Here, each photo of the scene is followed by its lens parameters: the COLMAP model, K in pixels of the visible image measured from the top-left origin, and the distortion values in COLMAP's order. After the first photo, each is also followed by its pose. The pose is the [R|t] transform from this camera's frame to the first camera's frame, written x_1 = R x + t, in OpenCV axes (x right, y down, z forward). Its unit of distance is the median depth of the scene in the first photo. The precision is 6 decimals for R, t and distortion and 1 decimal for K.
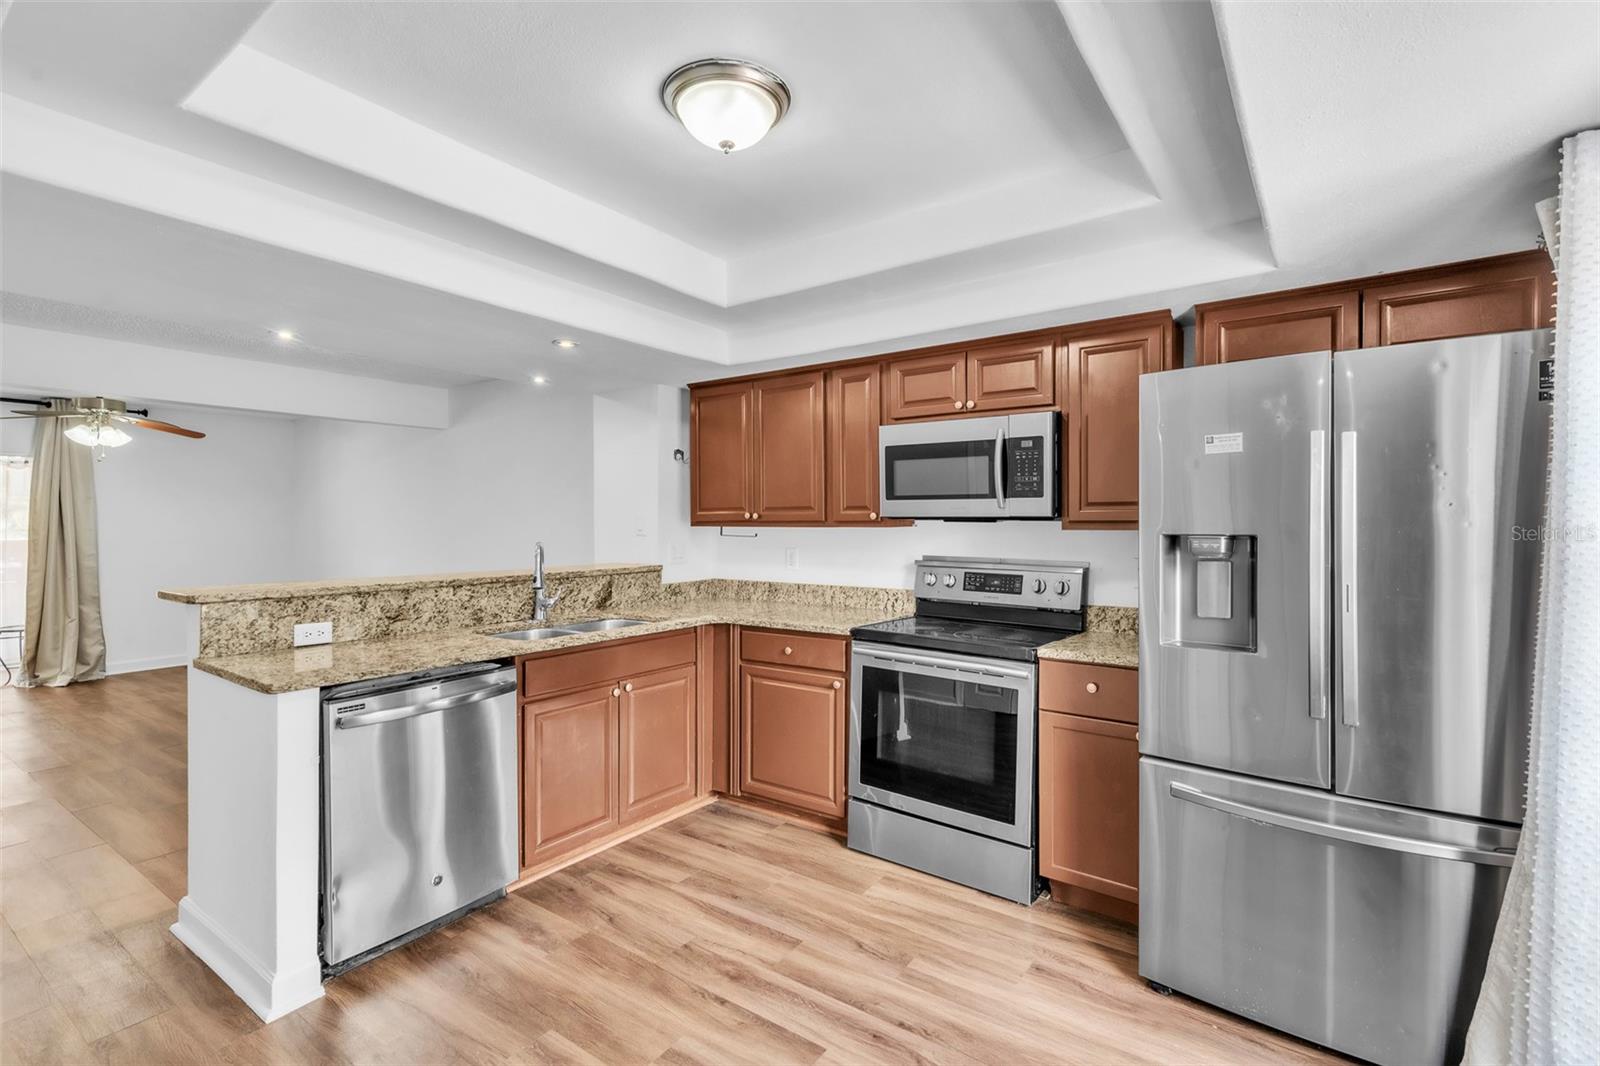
lens RADIAL K [[730.0, 0, 797.9], [0, 730.0, 526.2], [0, 0, 1]] dist [0.005120, -0.000627]
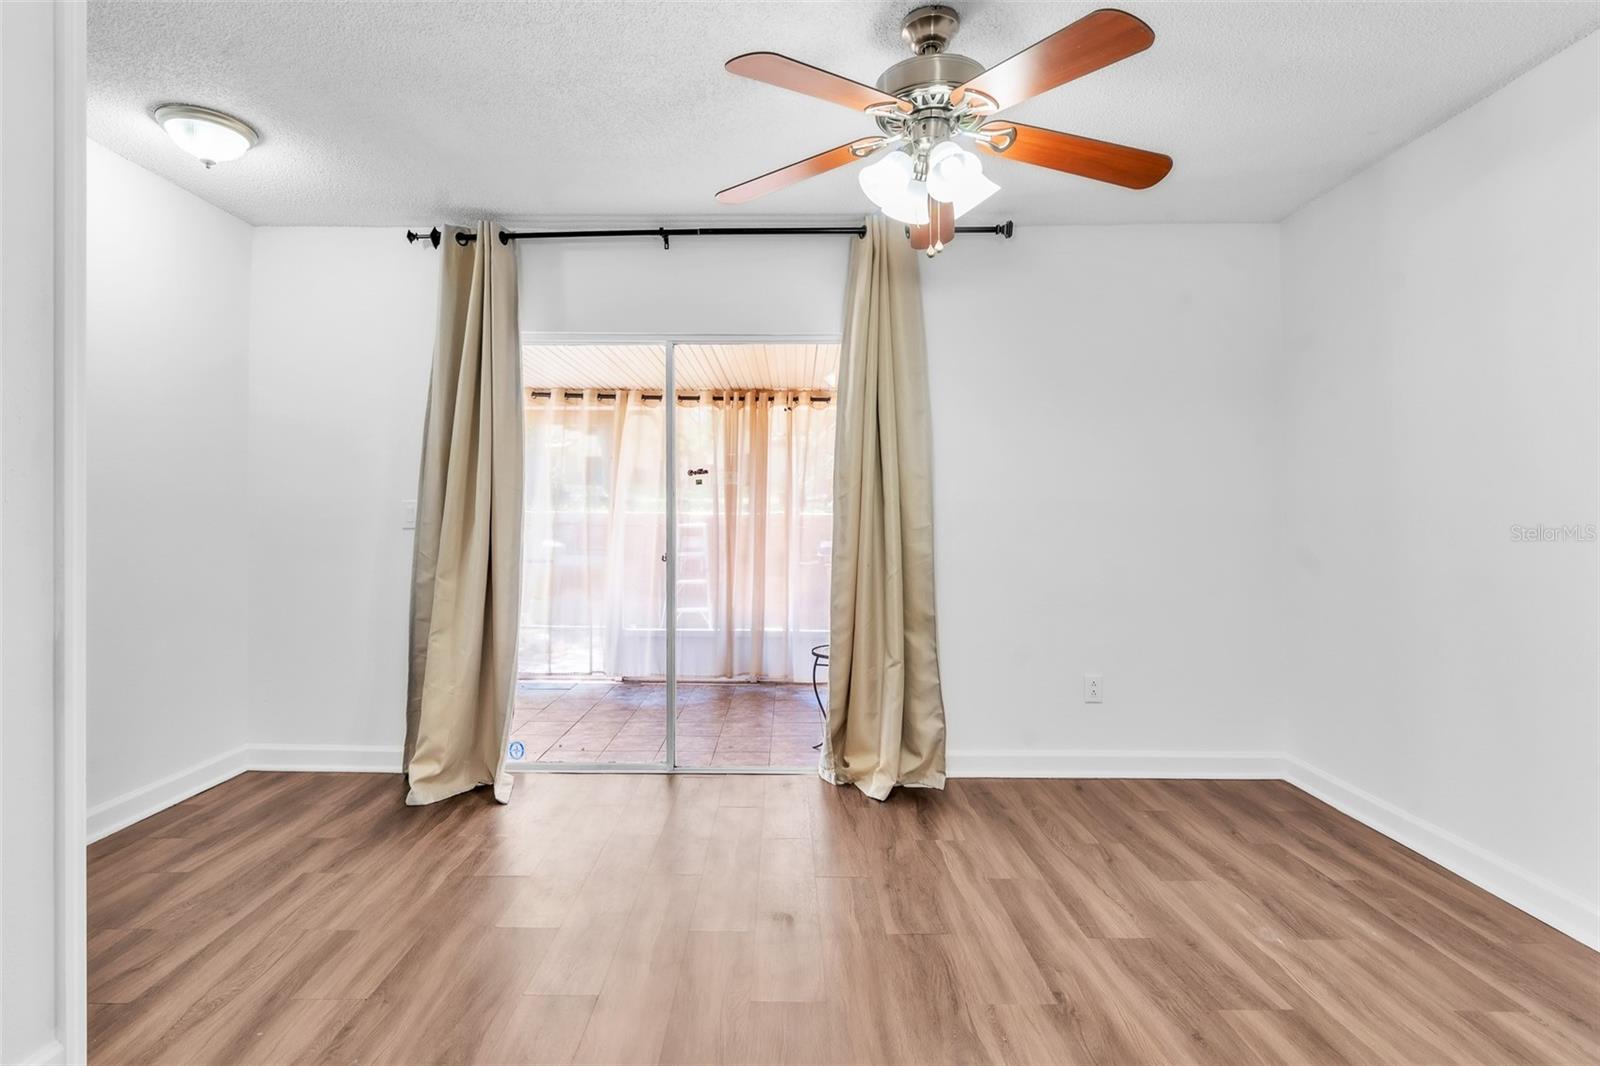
lens RADIAL K [[786.7, 0, 779.9], [0, 786.7, 497.2], [0, 0, 1]] dist [0.000042, -0.000544]
pose [[0.571610, -0.014820, -0.820391, -1.208981], [-0.002182, 0.999806, -0.019581, 0.058186], [0.820522, 0.012983, 0.571467, 1.277996]]
